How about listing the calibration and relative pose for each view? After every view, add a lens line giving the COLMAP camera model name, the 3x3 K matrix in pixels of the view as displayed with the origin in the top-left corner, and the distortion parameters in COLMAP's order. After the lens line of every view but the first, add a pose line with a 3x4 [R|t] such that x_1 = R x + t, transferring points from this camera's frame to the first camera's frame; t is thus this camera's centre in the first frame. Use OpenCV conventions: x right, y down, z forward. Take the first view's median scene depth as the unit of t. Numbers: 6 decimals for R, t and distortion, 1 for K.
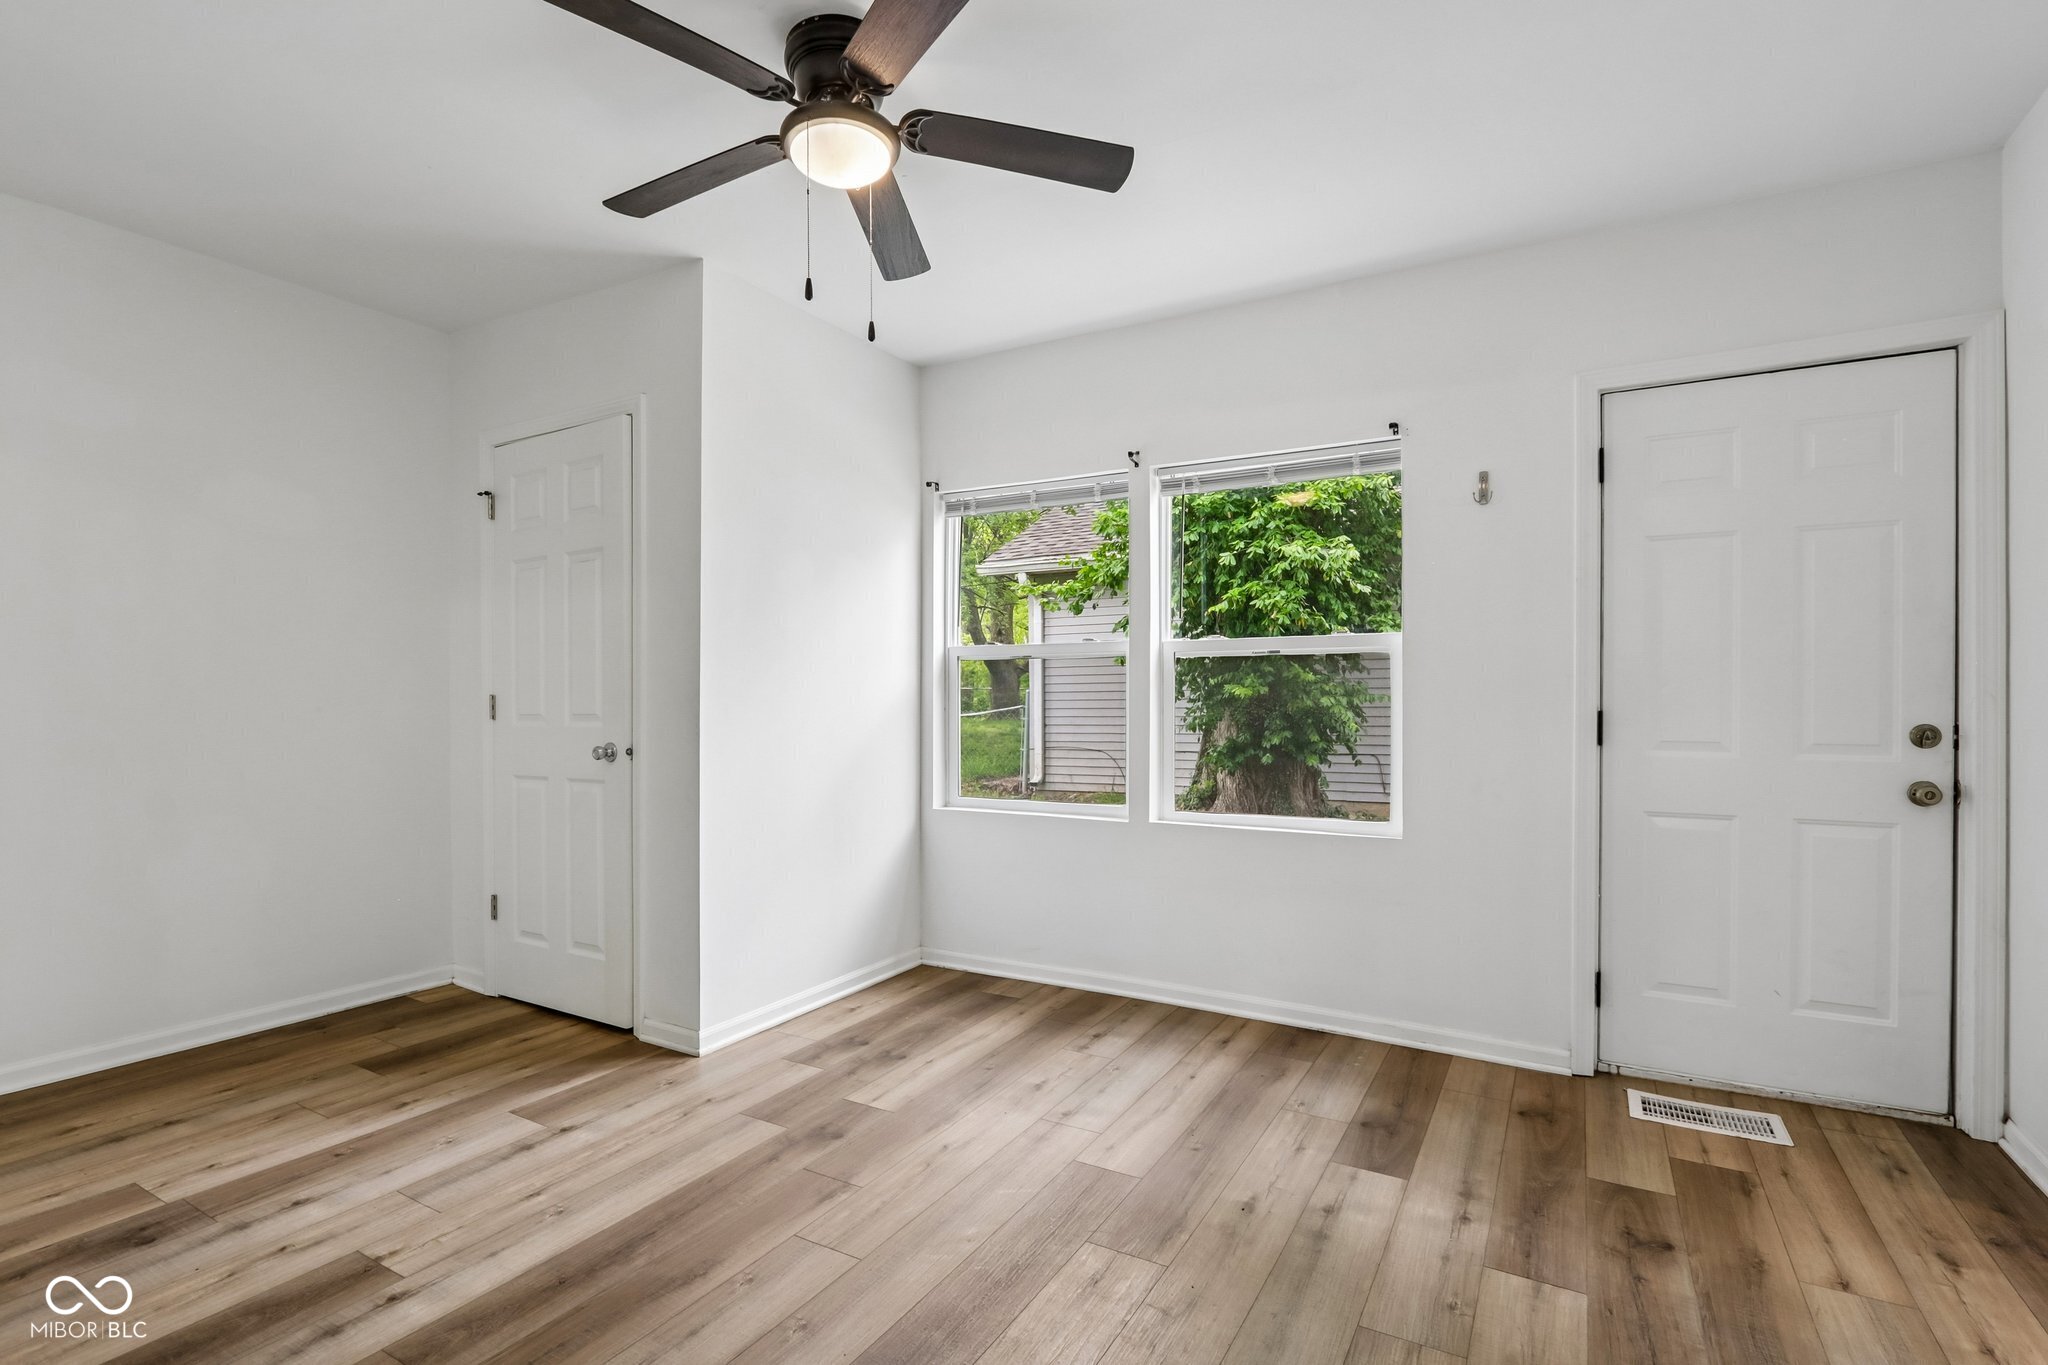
lens RADIAL K [[961.3, 0, 1016.9], [0, 961.3, 716.8], [0, 0, 1]] dist [-0.016824, 0.002154]
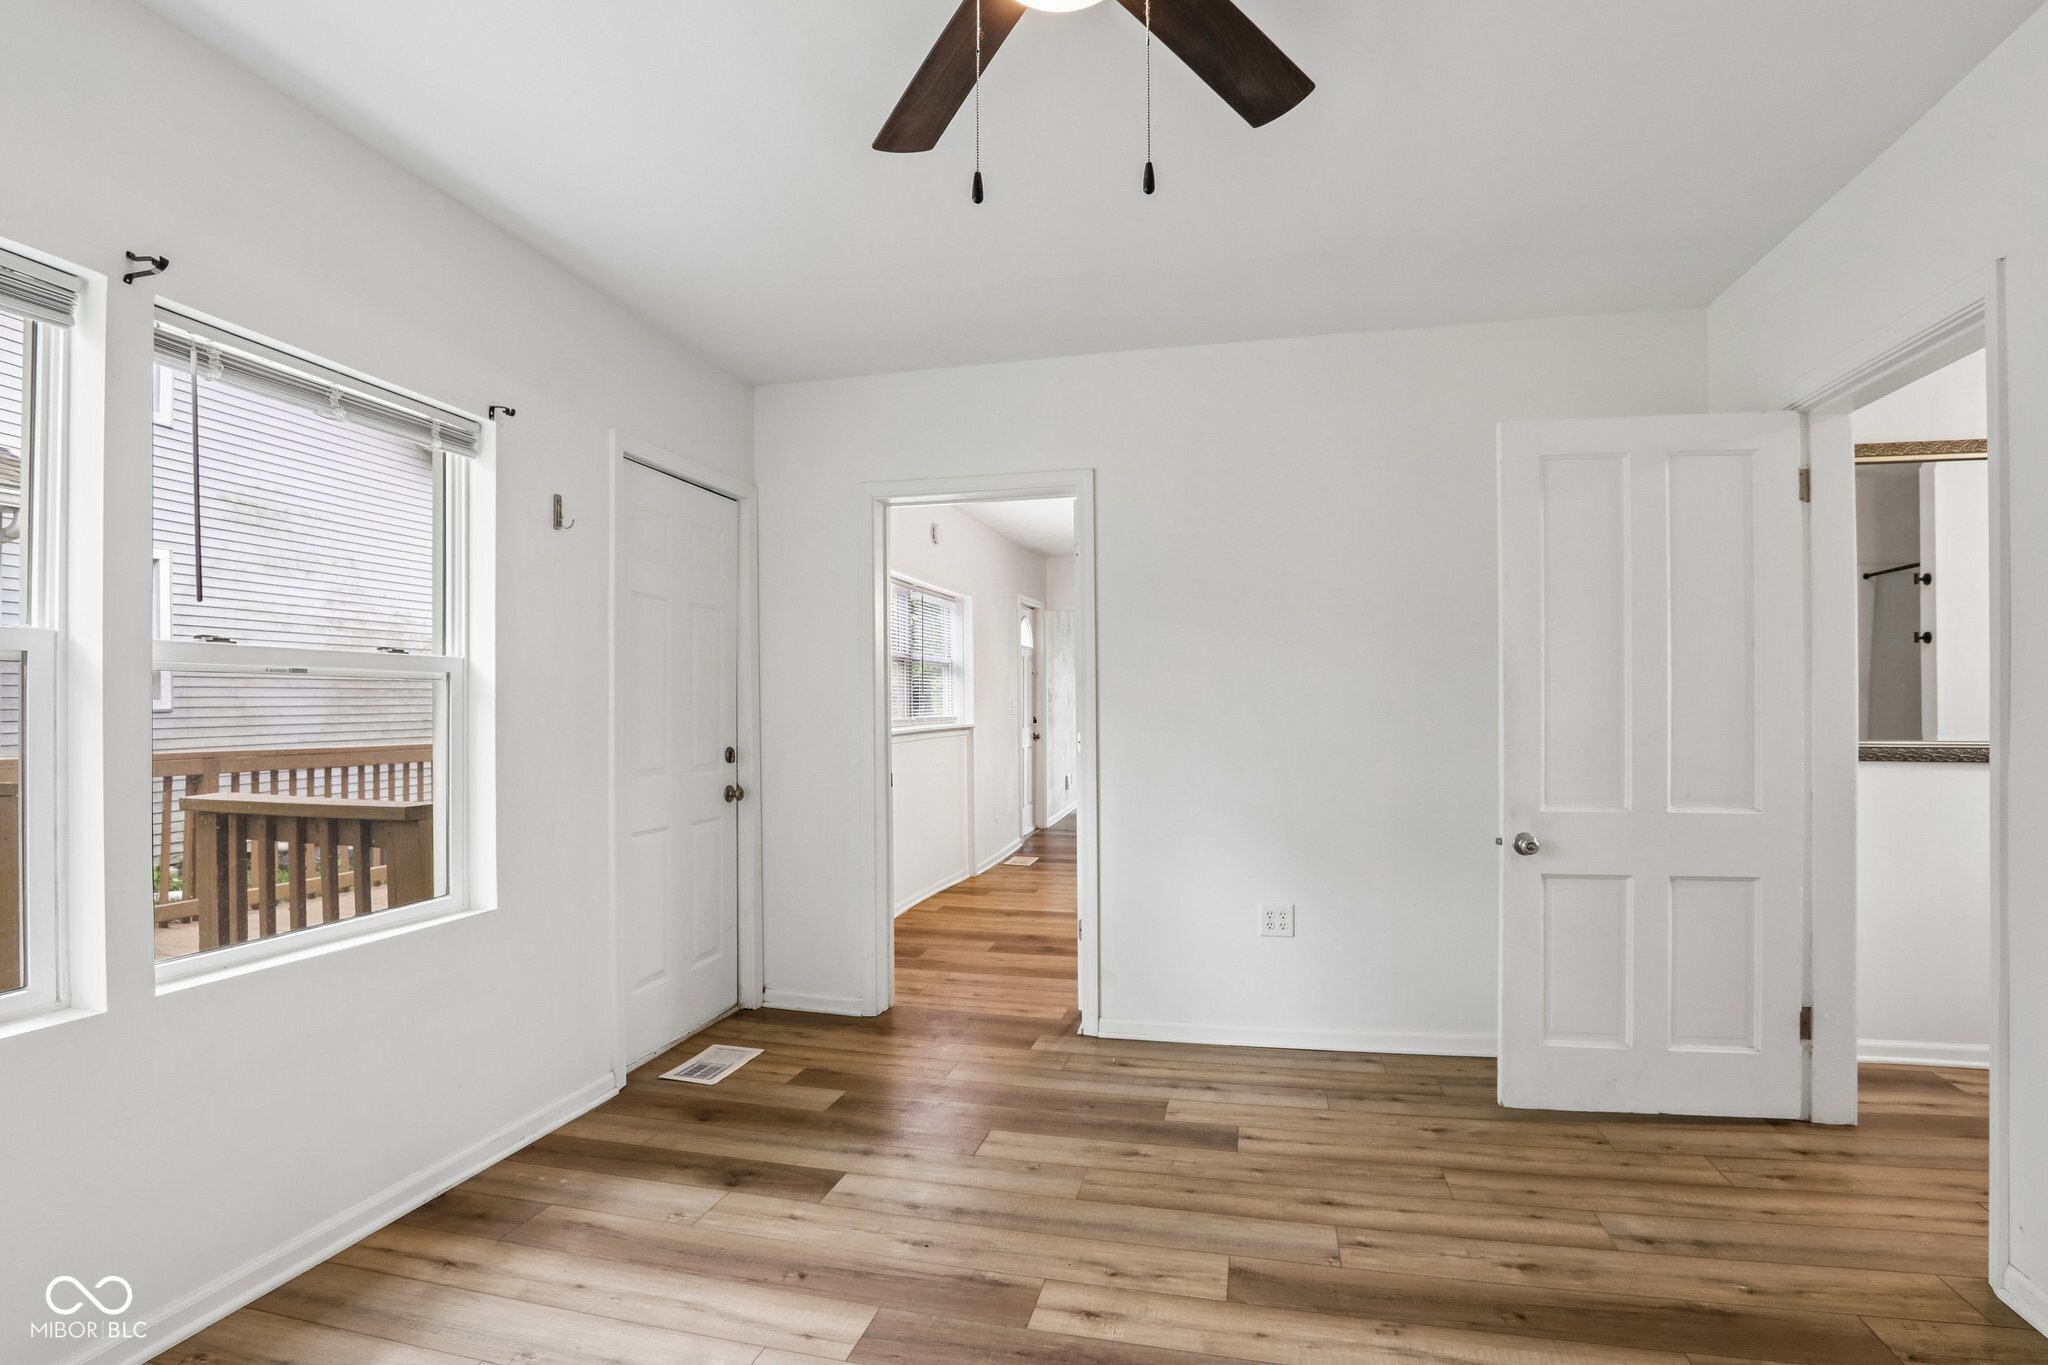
lens RADIAL K [[1002.0, 0, 1030.7], [0, 1002.0, 692.5], [0, 0, 1]] dist [-0.036537, 0.004606]
pose [[-0.298386, 0.018243, 0.954271, -0.654171], [0.009346, 0.999825, -0.016191, -0.046482], [-0.954400, 0.004087, -0.298504, 0.966089]]
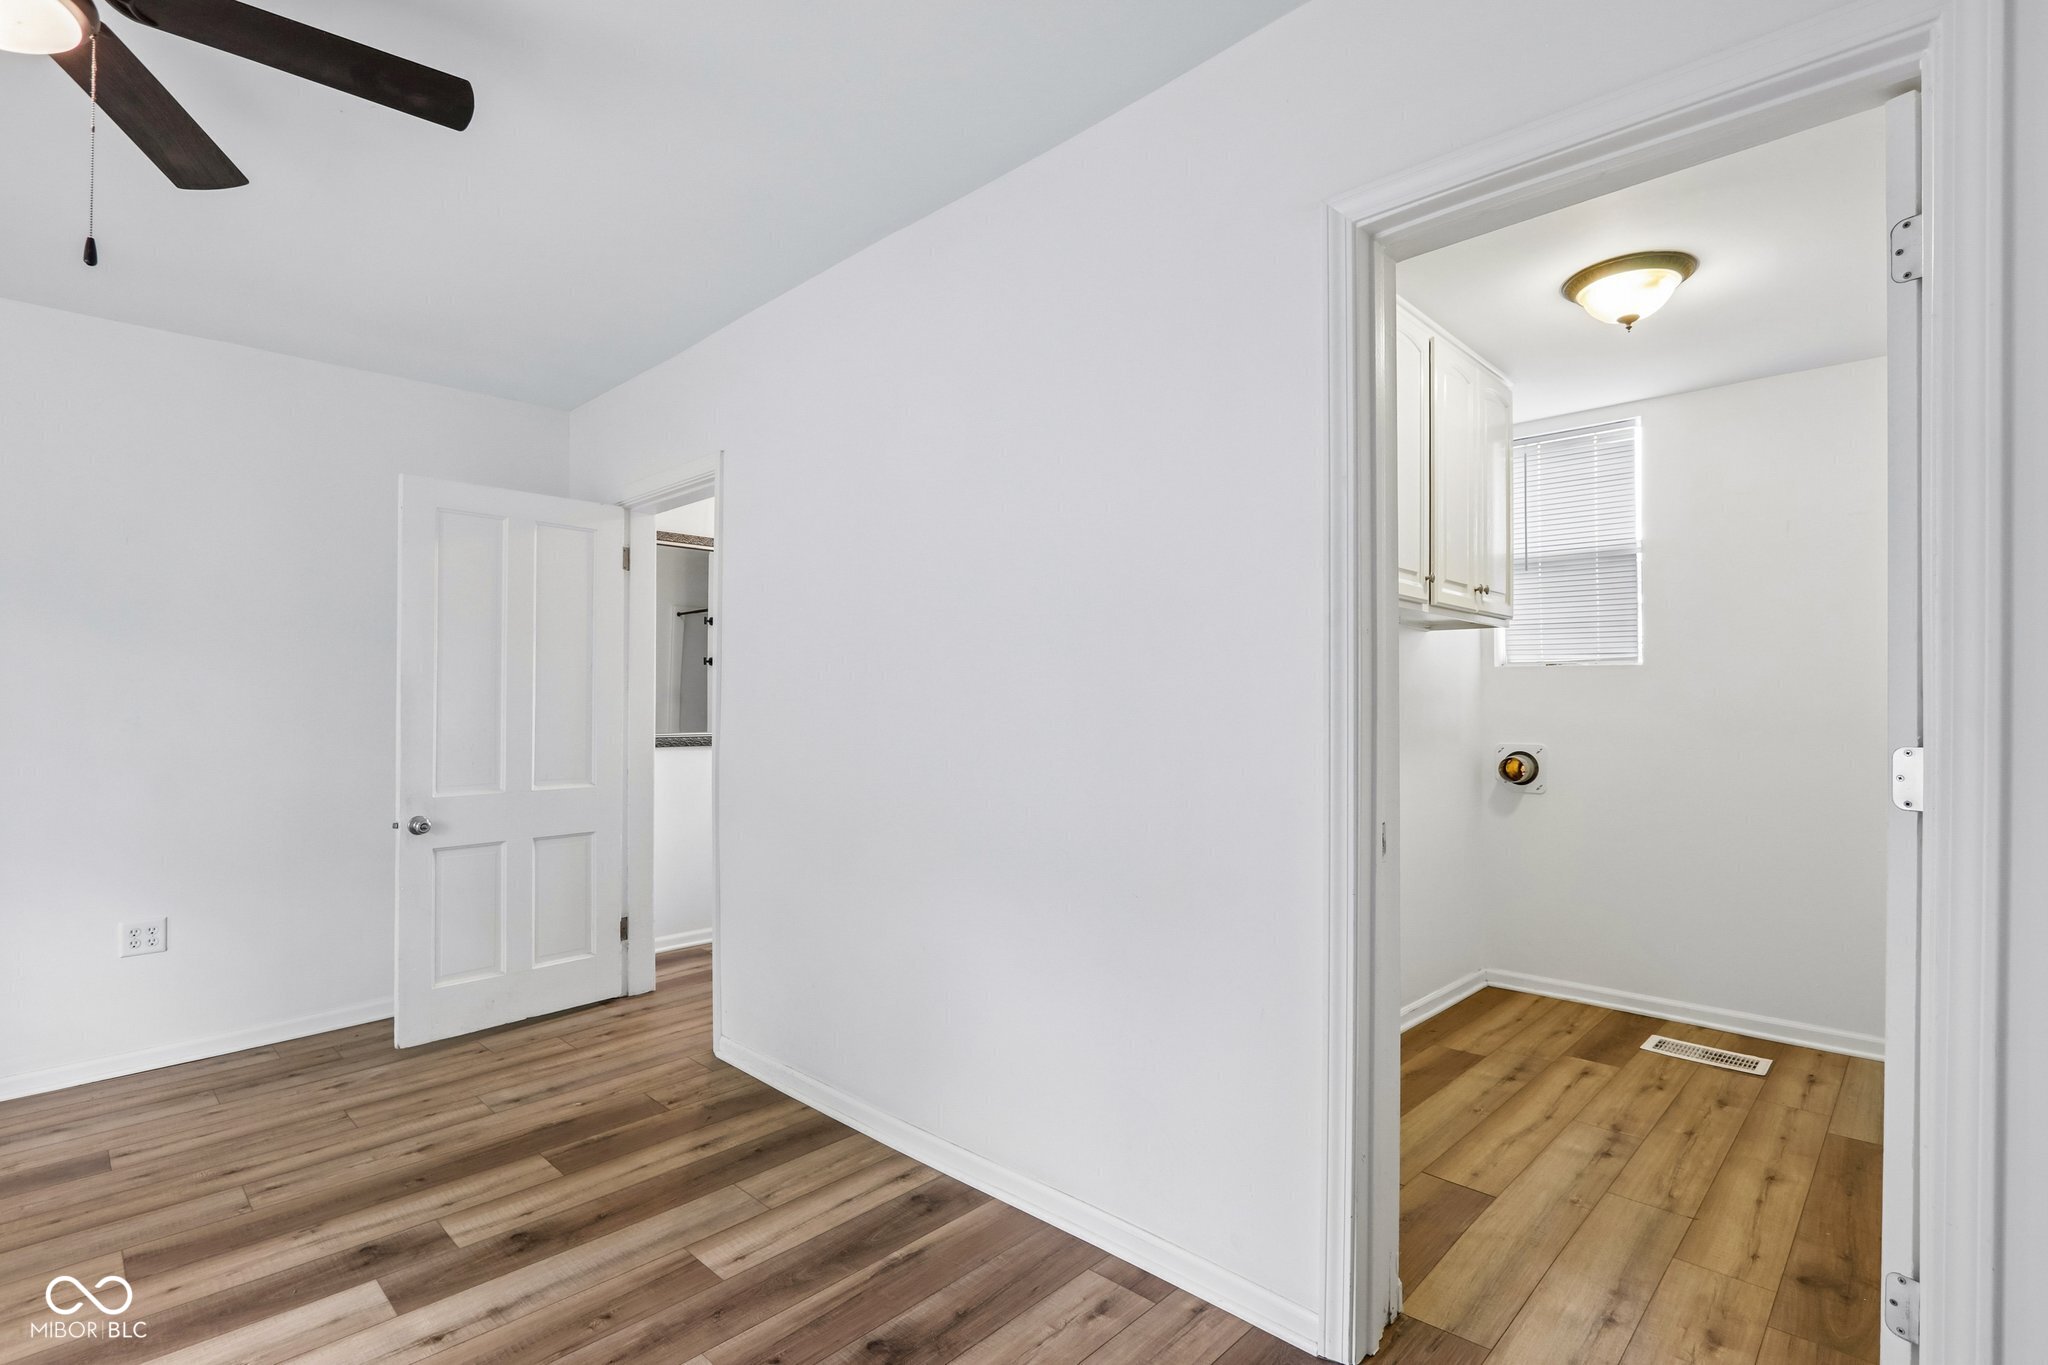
lens RADIAL K [[961.3, 0, 1012.7], [0, 961.3, 687.2], [0, 0, 1]] dist [-0.016824, 0.002154]
pose [[-0.970238, 0.014310, 0.241729, -0.853896], [0.011977, 0.999866, -0.011116, -0.053525], [-0.241856, -0.007890, -0.970280, 1.170808]]
